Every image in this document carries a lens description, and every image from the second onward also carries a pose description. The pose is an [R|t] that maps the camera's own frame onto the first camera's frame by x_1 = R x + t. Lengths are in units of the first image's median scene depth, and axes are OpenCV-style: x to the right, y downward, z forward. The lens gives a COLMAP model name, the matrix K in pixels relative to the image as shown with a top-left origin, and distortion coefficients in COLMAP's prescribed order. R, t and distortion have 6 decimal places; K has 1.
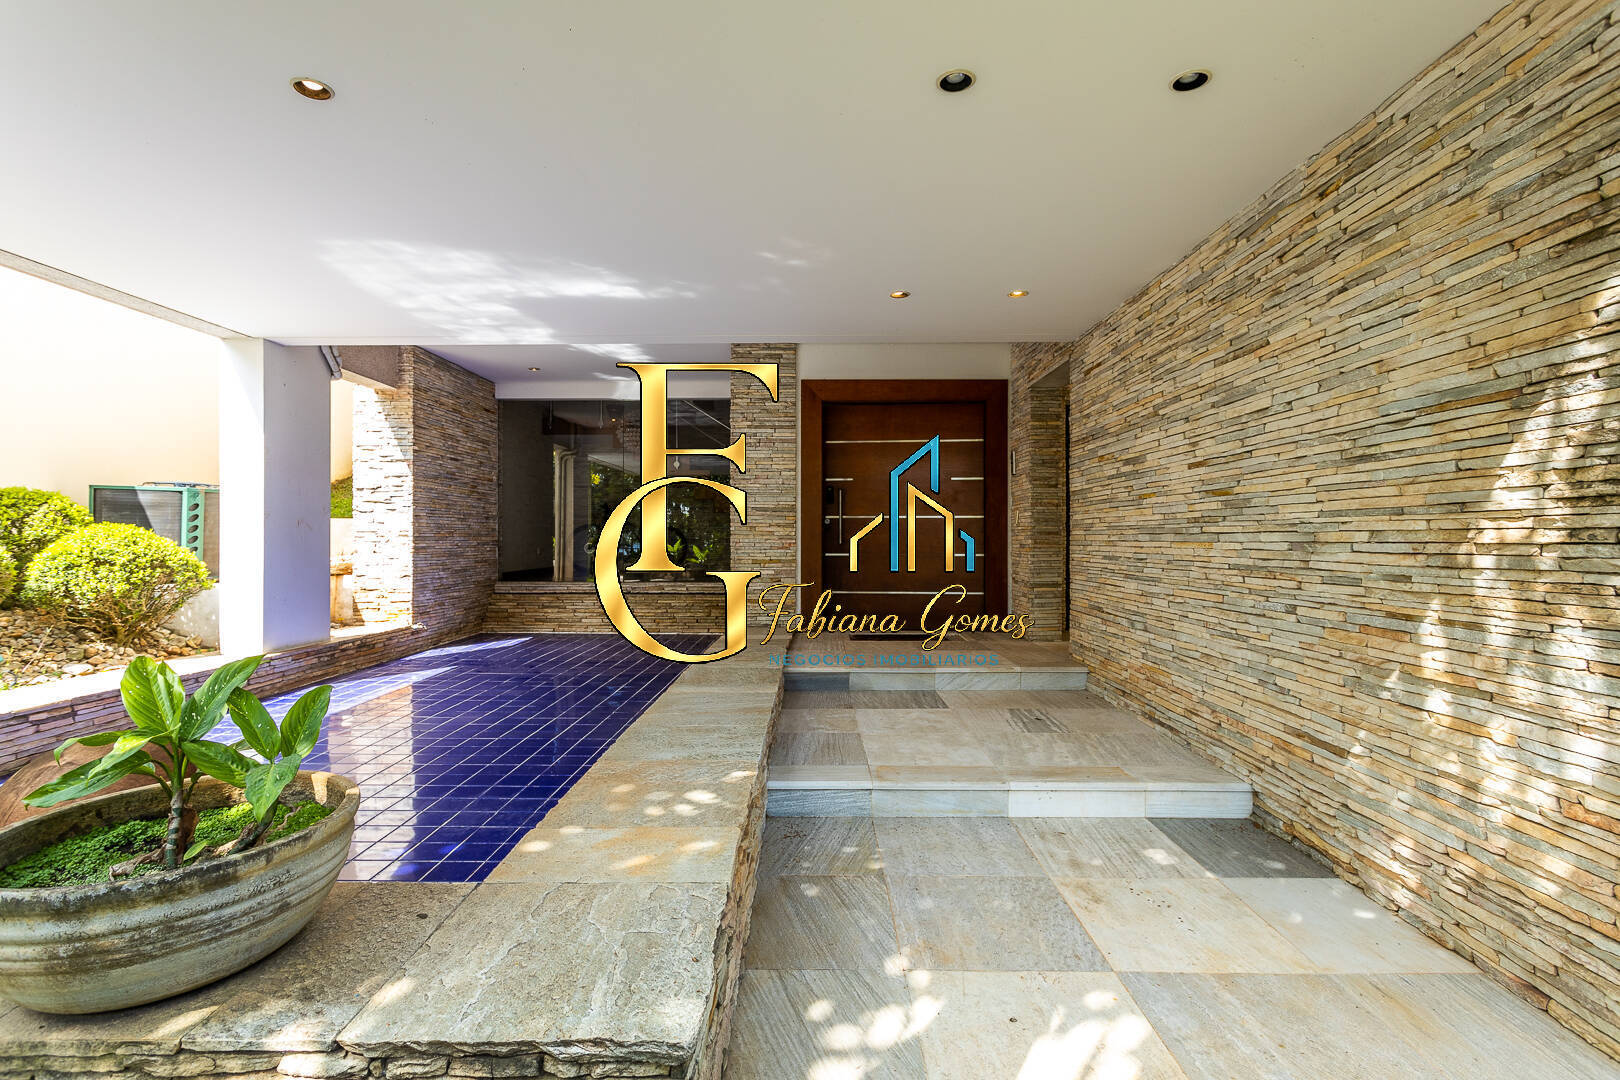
lens RADIAL K [[769.4, 0, 810.0], [0, 769.4, 540.0], [0, 0, 1]] dist [0.002281, 0.000371]
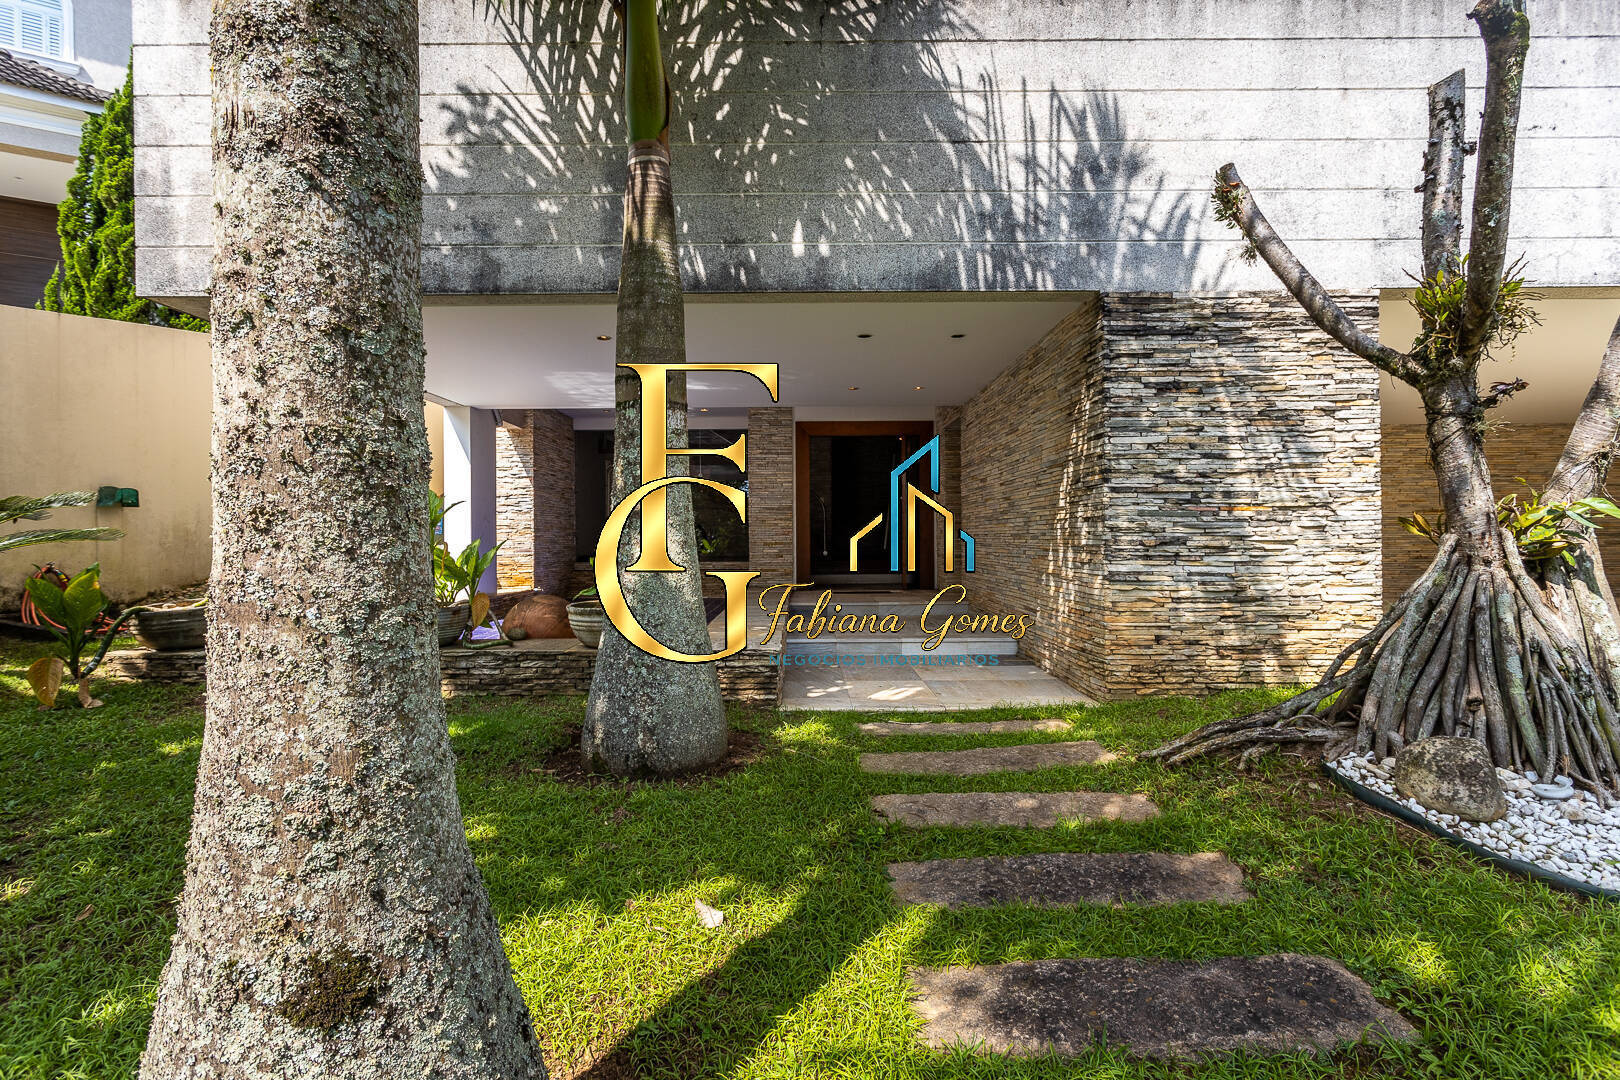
lens RADIAL K [[762.3, 0, 815.3], [0, 762.3, 542.5], [0, 0, 1]] dist [0.003174, 0.000834]
pose [[0.999729, -0.008744, 0.021564, -0.020511], [0.008614, 0.999944, 0.006116, 0.044559], [-0.021617, -0.005929, 0.999749, -1.188814]]
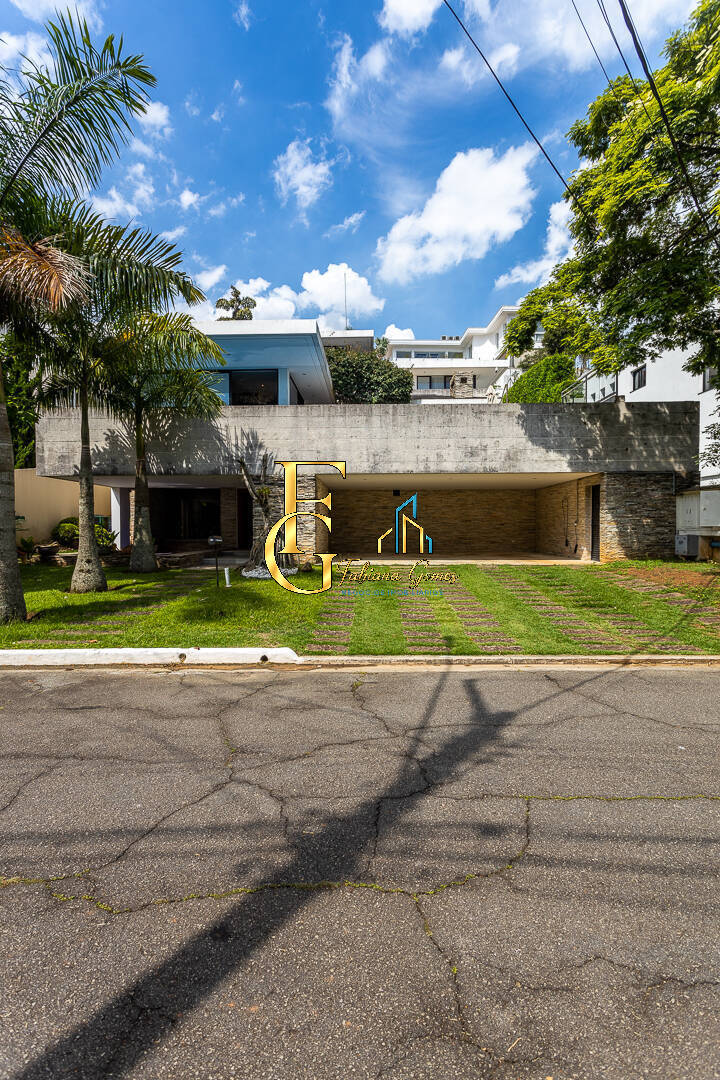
lens RADIAL K [[512.9, 0, 360.0], [0, 512.9, 540.0], [0, 0, 1]] dist [0.002281, 0.000371]
pose [[0.868879, -0.014093, 0.494823, -2.352595], [0.010611, 0.999895, 0.009845, 0.184514], [-0.494910, -0.003303, 0.868938, -9.427729]]
